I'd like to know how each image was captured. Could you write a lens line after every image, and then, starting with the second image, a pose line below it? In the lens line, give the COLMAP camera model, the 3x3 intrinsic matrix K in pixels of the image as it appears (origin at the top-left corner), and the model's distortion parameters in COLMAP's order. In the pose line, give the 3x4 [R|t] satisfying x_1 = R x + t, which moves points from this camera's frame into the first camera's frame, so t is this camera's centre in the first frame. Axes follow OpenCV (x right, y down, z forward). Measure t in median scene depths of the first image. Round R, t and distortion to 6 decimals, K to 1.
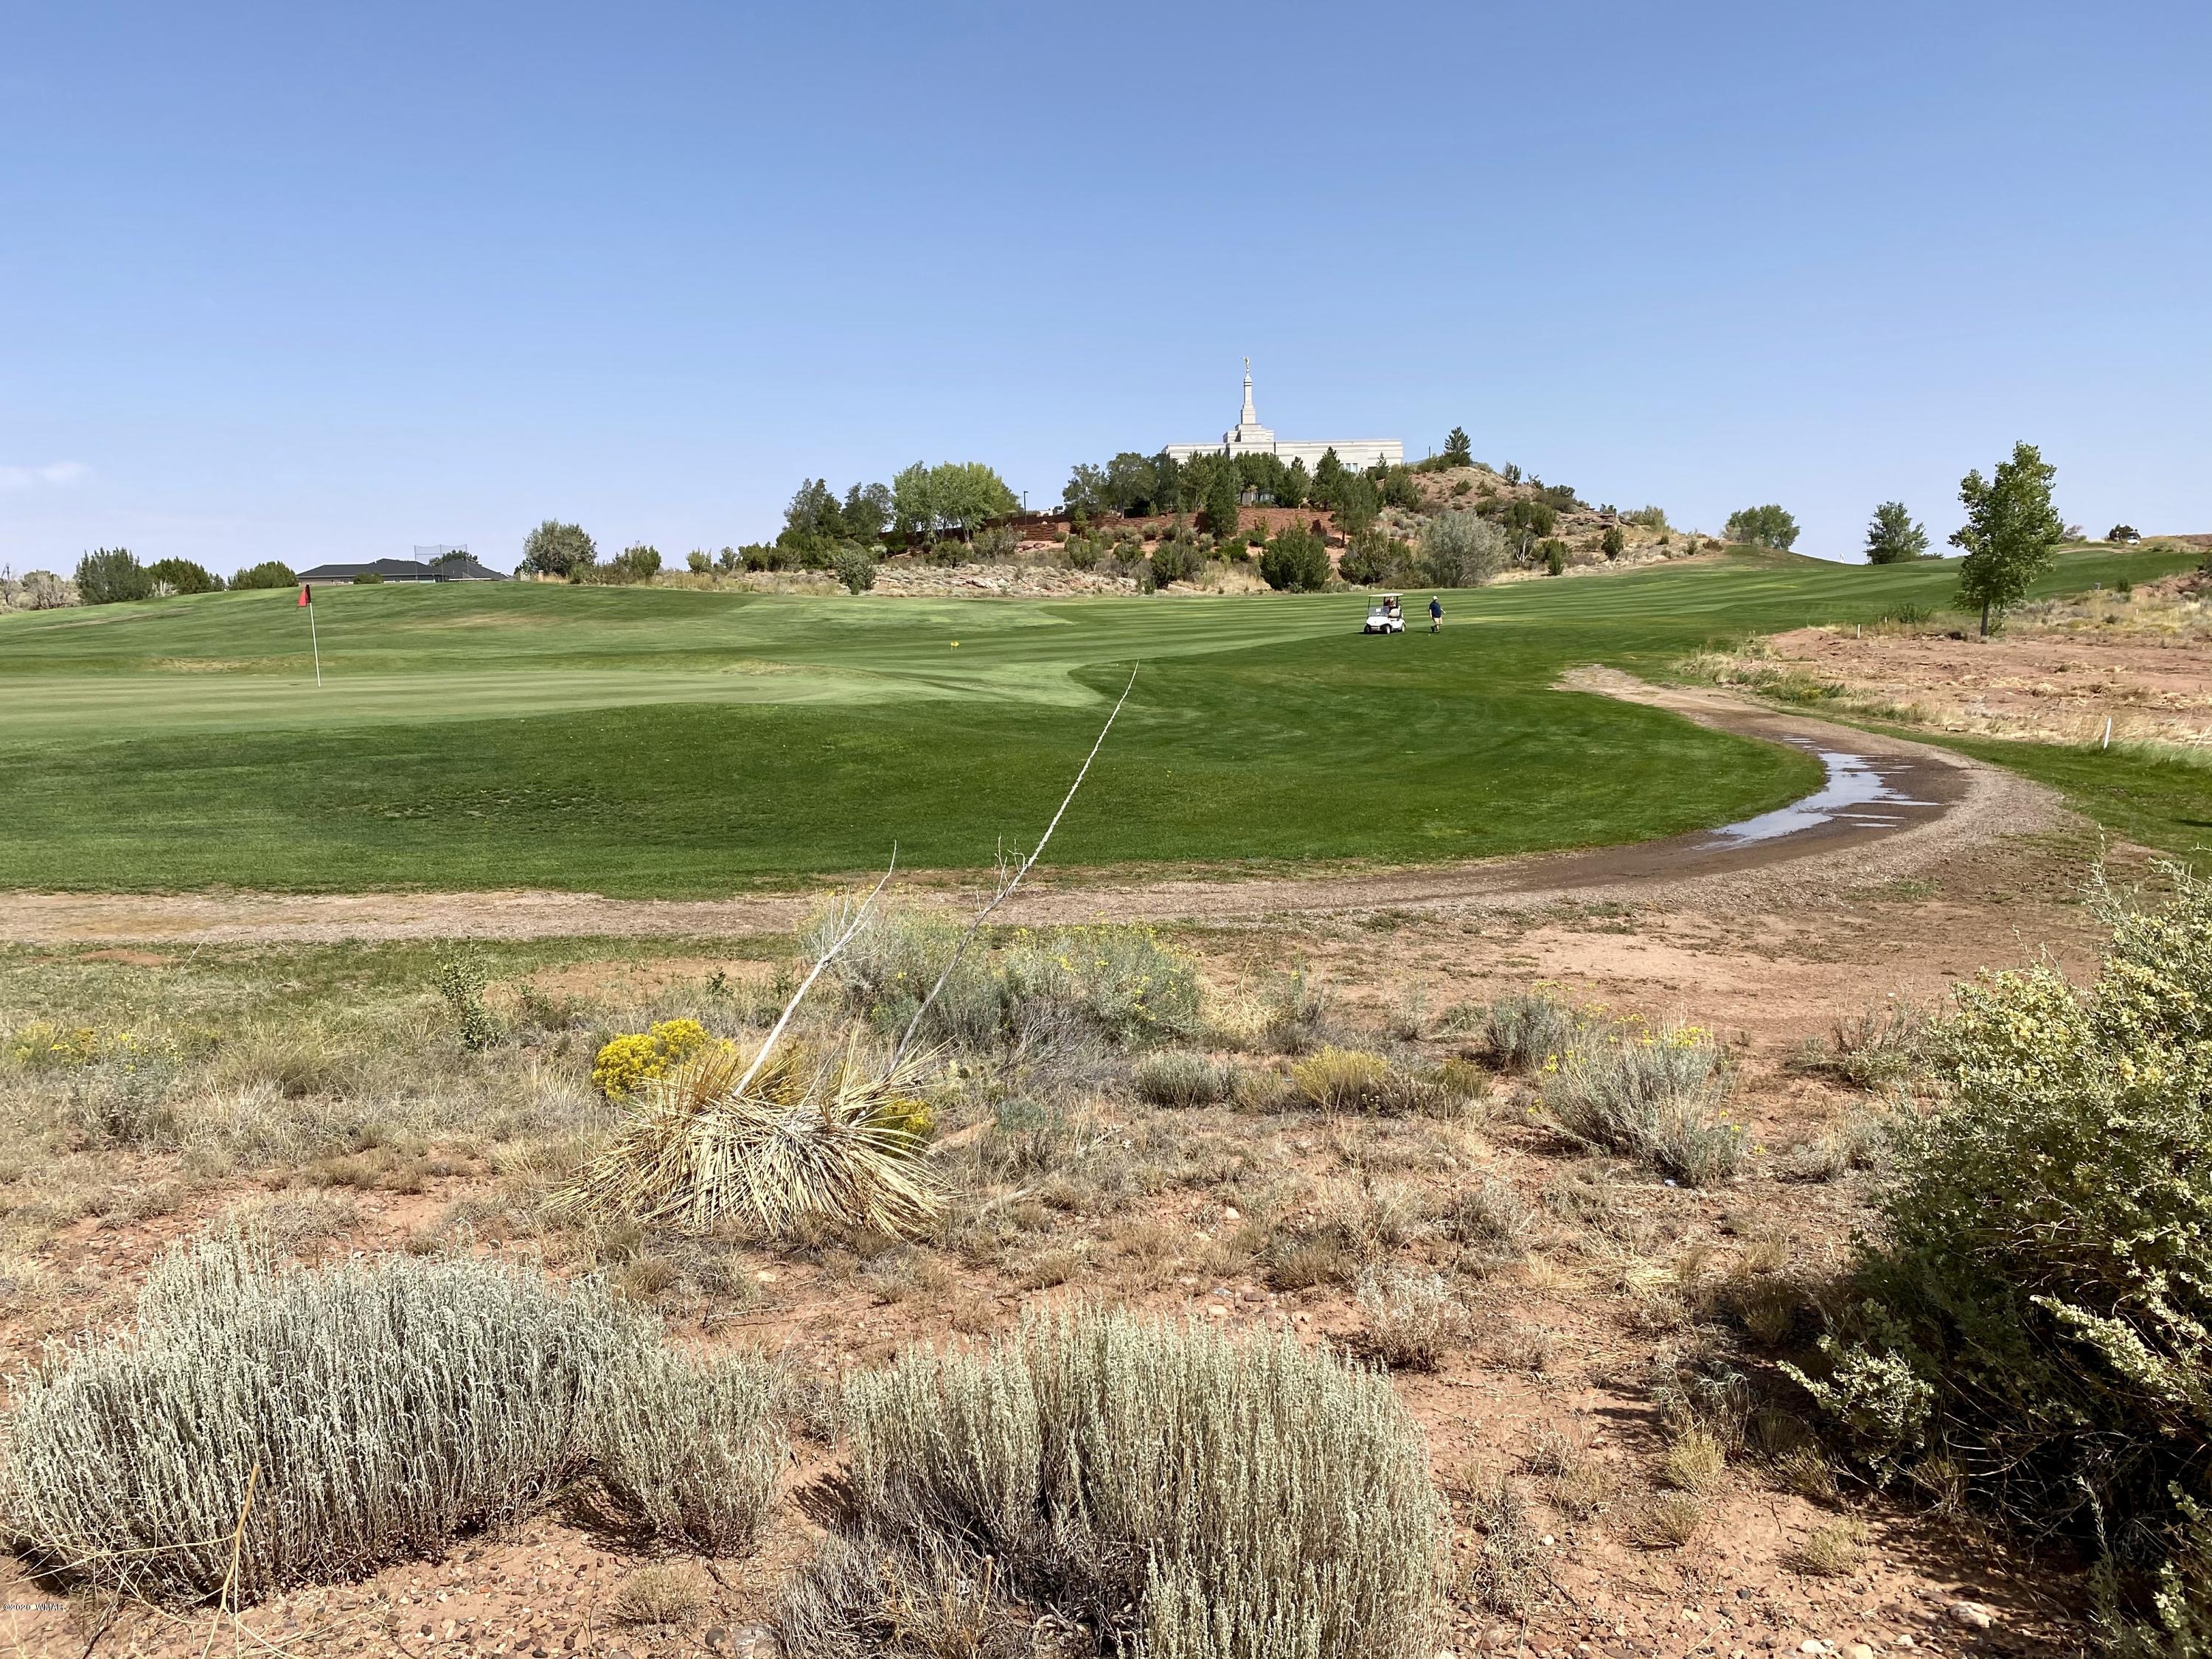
lens RADIAL K [[1679.1, 0, 1104.2], [0, 1679.1, 861.1], [0, 0, 1]] dist [0.026109, -0.022607]
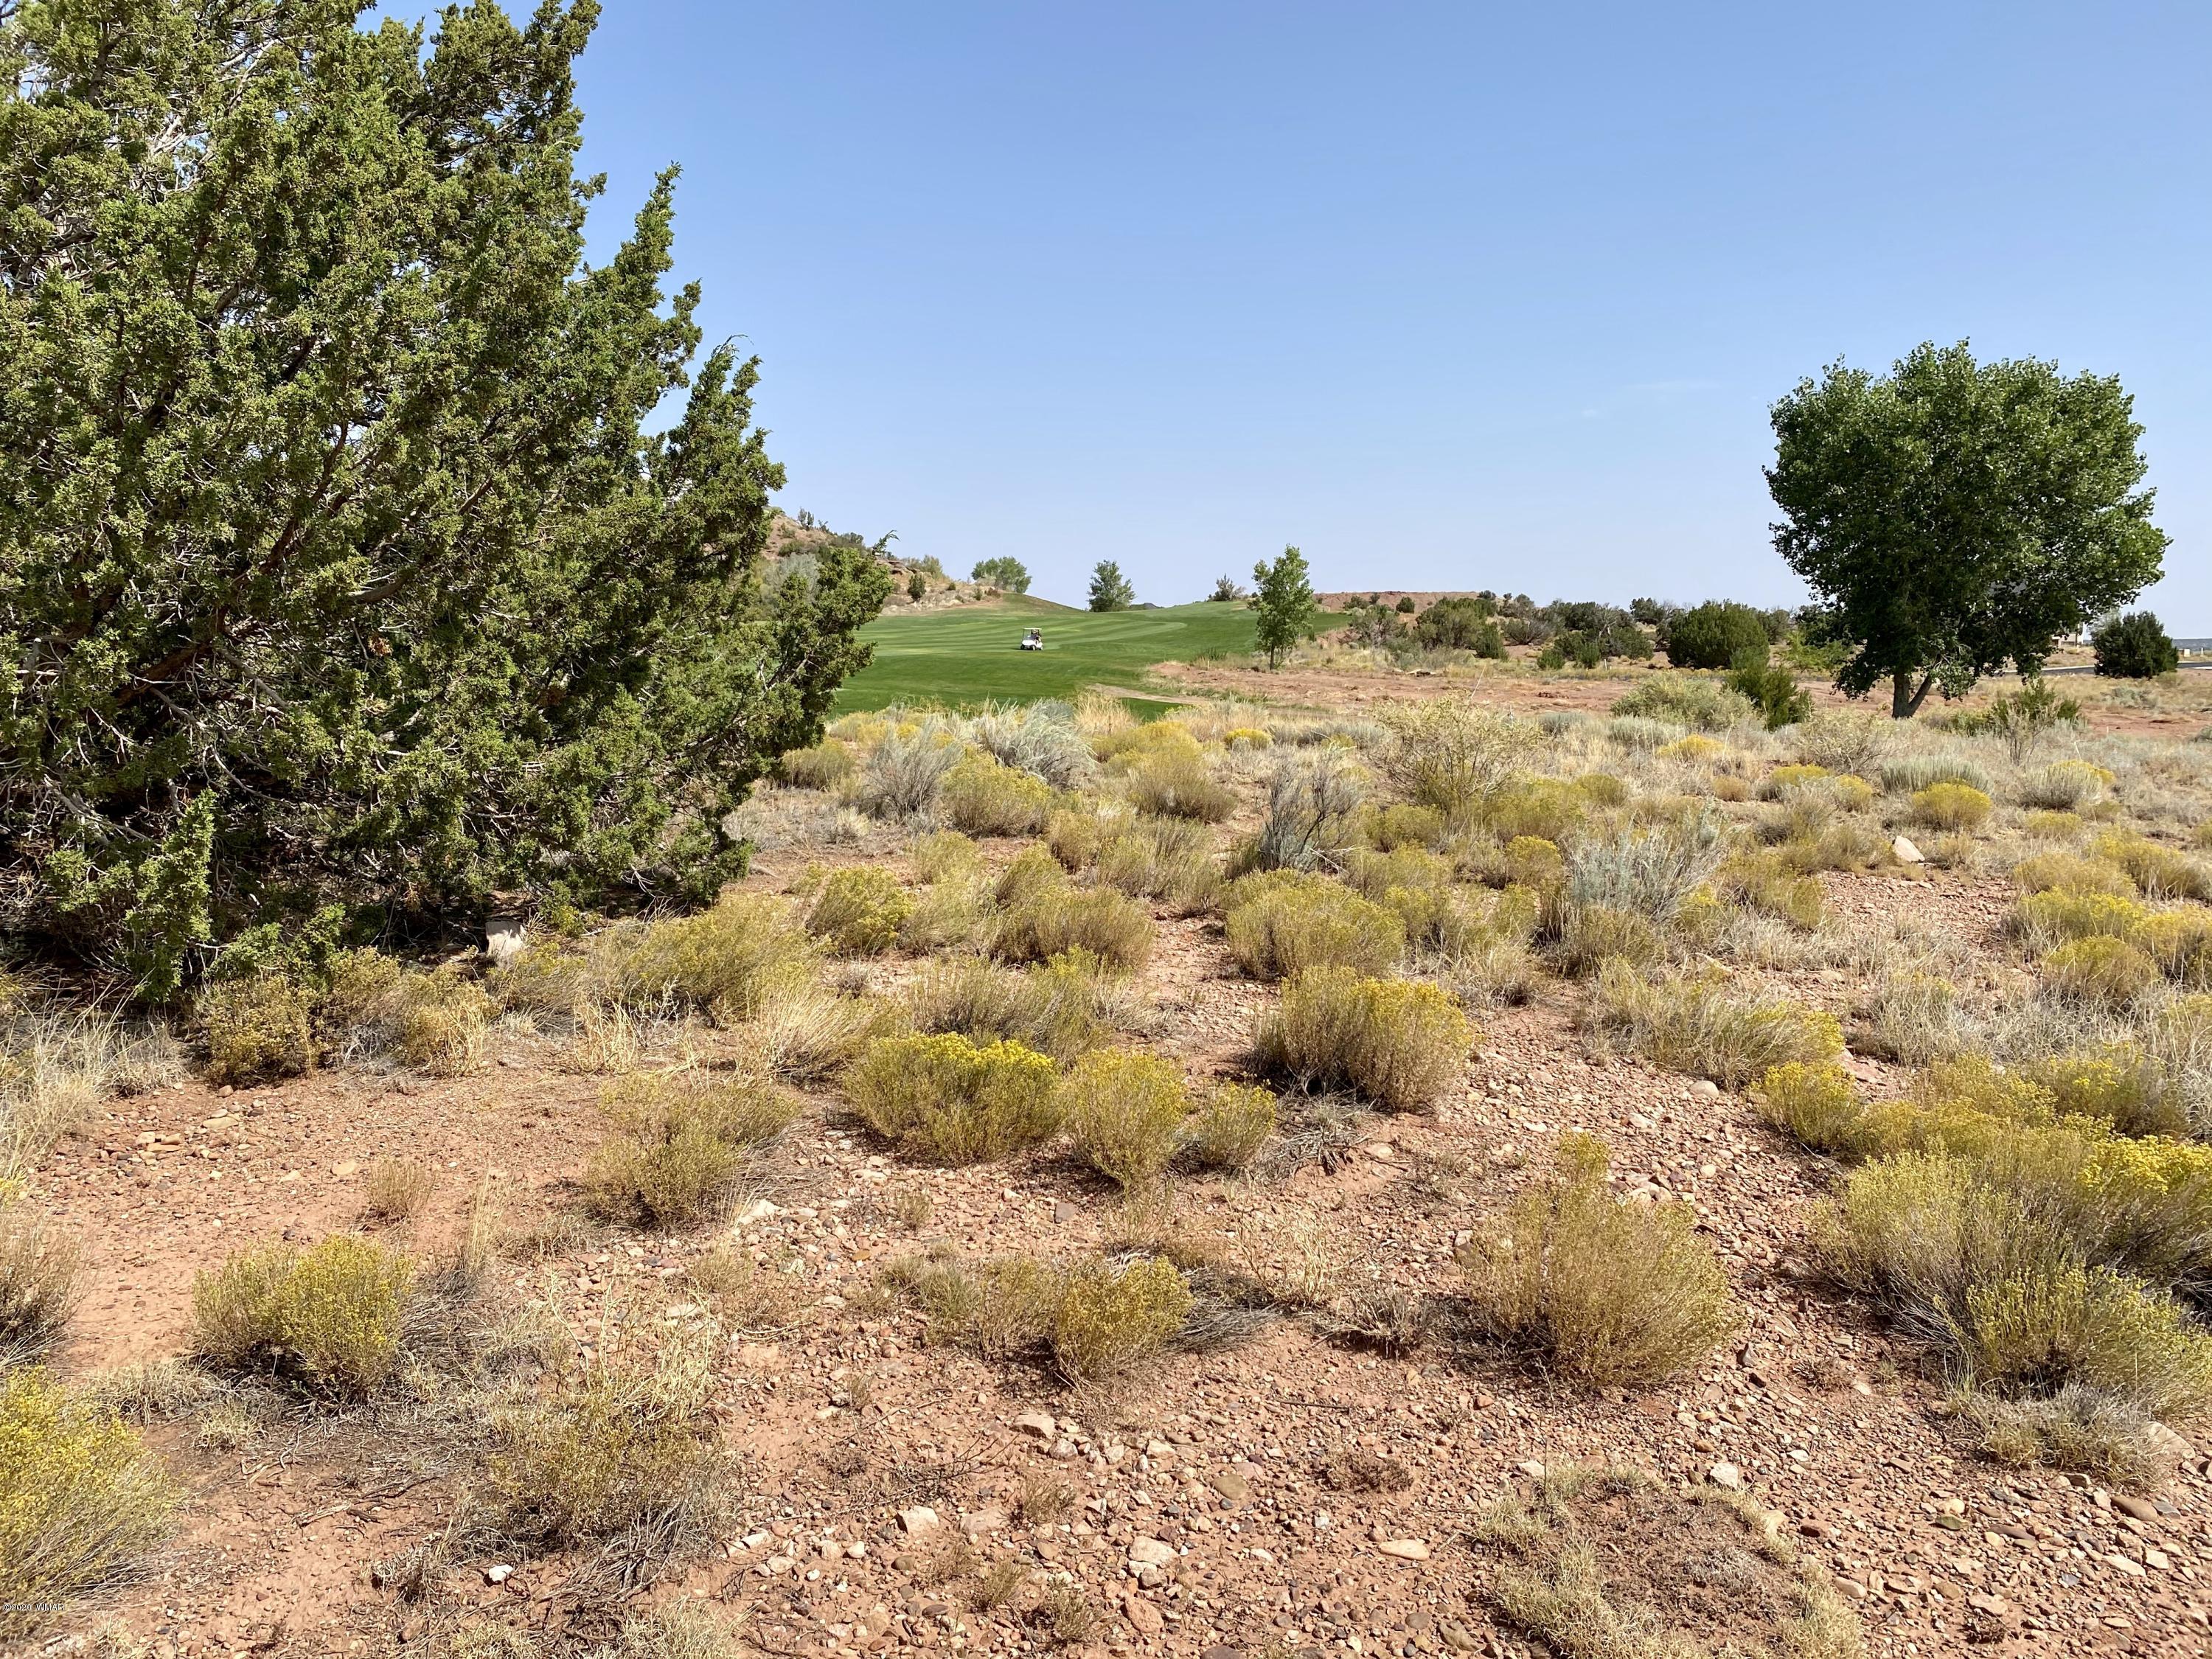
lens RADIAL K [[1679.1, 0, 1104.9], [0, 1679.1, 818.6], [0, 0, 1]] dist [0.026109, -0.022607]
pose [[0.895842, -0.022756, 0.443790, -0.098119], [0.041152, 0.998645, -0.031863, 0.014226], [-0.442464, 0.046807, 0.895564, -0.095028]]
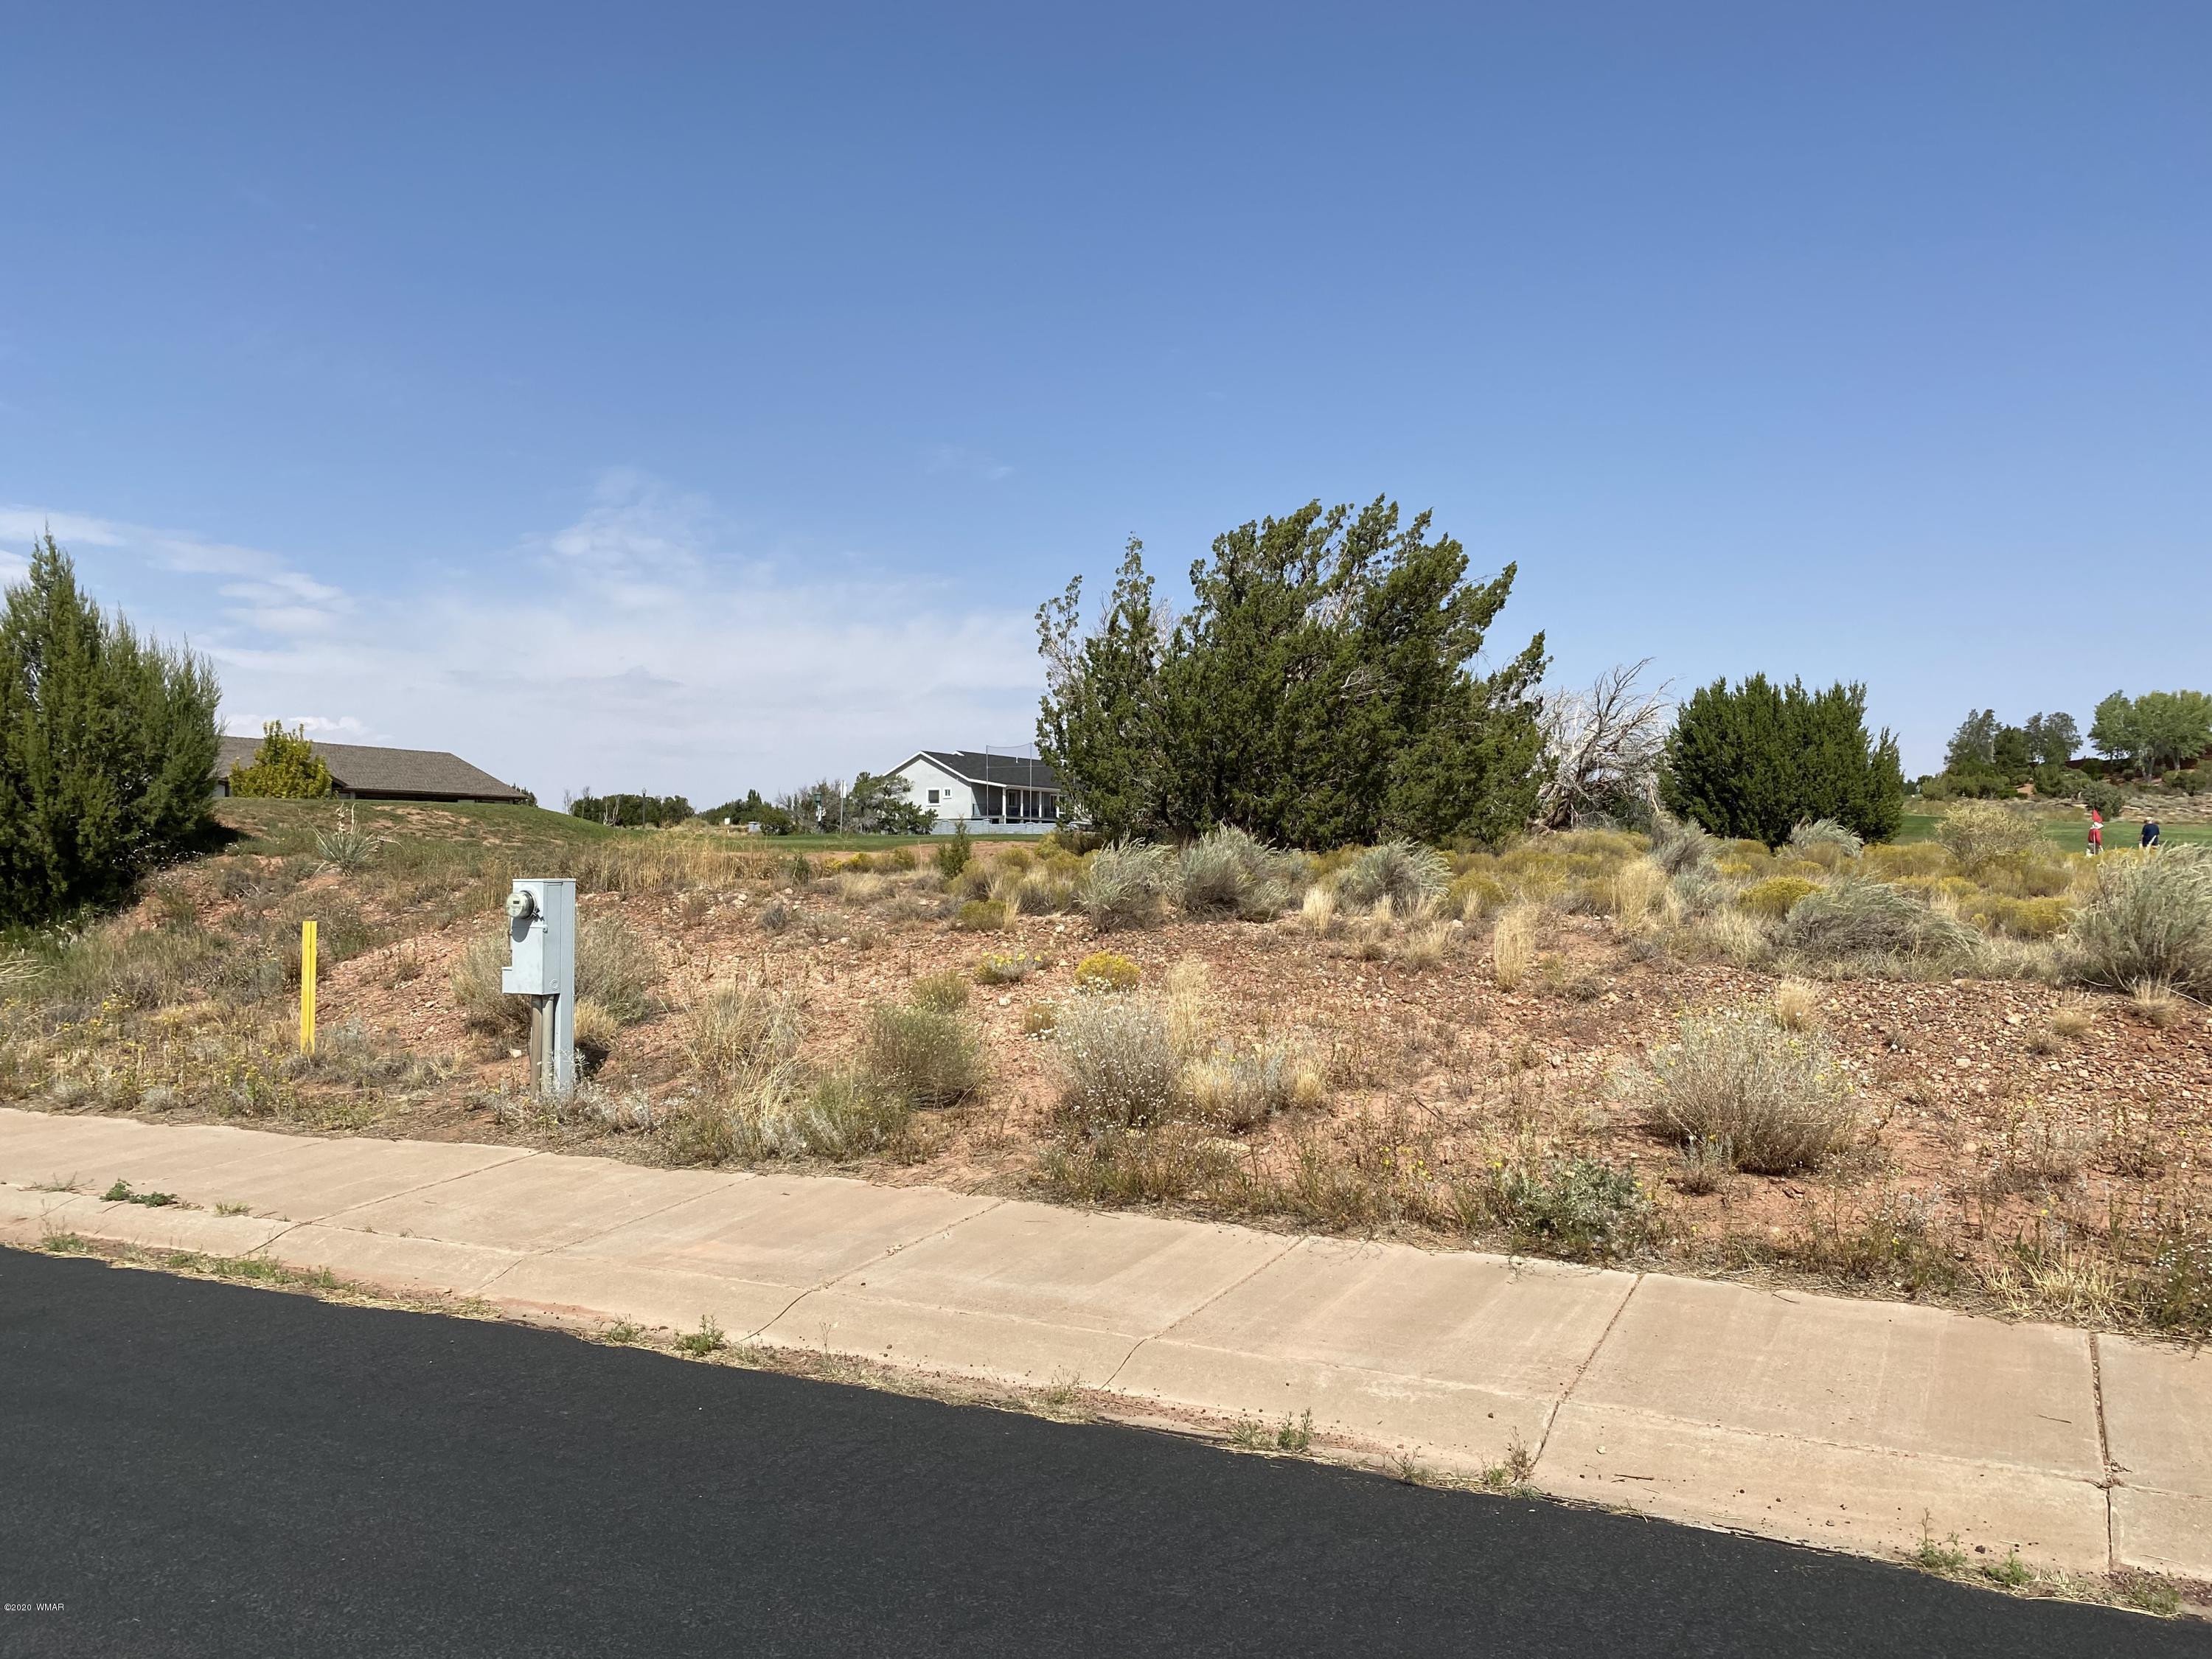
lens RADIAL K [[1679.1, 0, 1118.3], [0, 1679.1, 825.2], [0, 0, 1]] dist [0.026109, -0.022607]
pose [[0.833772, 0.014676, -0.551914, -0.053821], [-0.098951, 0.987433, -0.123227, 0.026695], [0.543170, 0.157355, 0.824746, -0.155081]]
